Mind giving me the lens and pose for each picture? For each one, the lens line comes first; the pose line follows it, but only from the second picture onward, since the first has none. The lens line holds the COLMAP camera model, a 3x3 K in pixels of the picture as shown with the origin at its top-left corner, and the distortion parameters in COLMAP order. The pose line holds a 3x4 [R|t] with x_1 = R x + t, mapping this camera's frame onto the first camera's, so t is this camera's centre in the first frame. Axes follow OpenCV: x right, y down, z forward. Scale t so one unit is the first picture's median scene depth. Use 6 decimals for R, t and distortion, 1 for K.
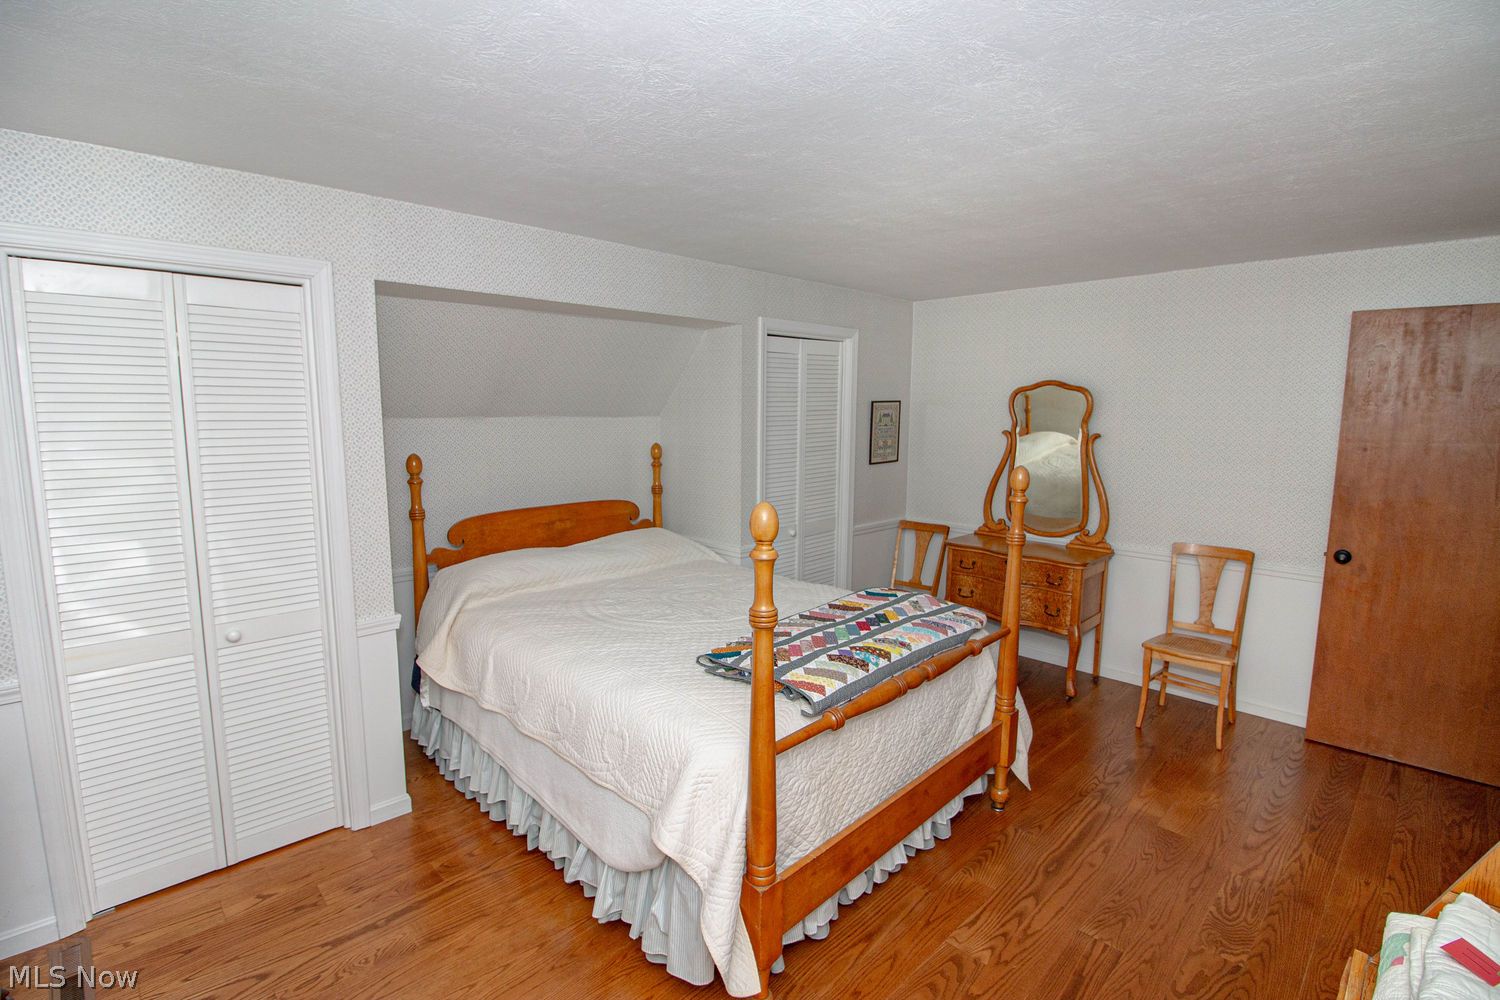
lens RADIAL K [[703.8, 0, 745.4], [0, 703.8, 493.6], [0, 0, 1]] dist [-0.011883, -0.002716]
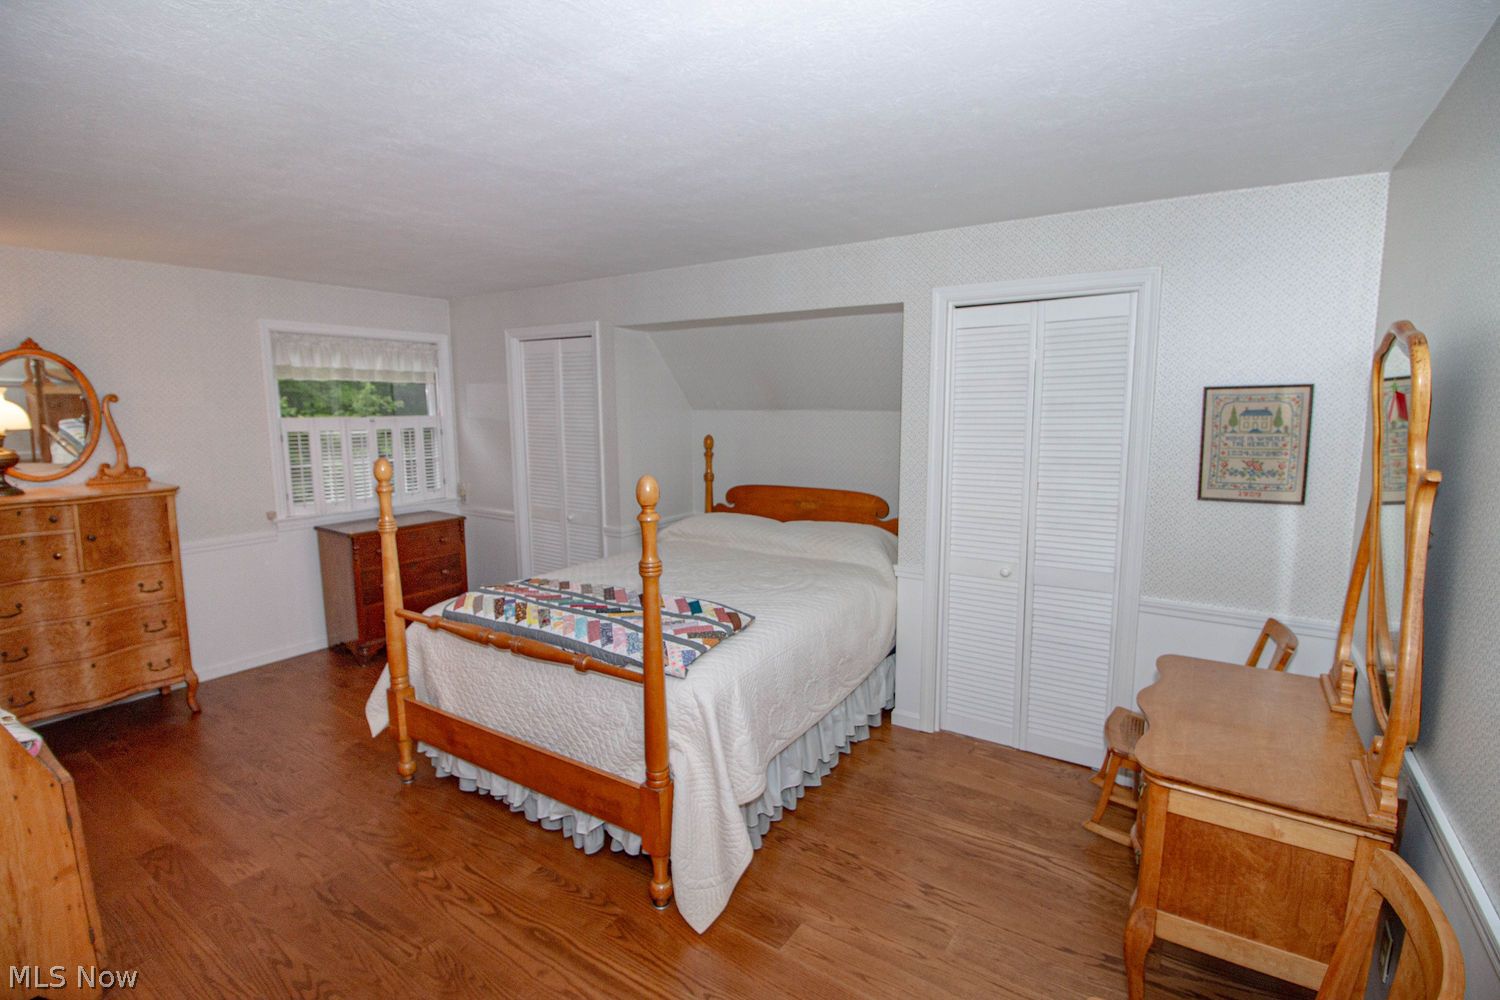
lens RADIAL K [[703.8, 0, 747.3], [0, 703.8, 502.5], [0, 0, 1]] dist [-0.011883, -0.002716]
pose [[0.203407, 0.132347, -0.970108, 1.188327], [-0.116162, 0.987086, 0.110307, -0.107588], [0.972179, 0.090252, 0.216153, 0.961735]]
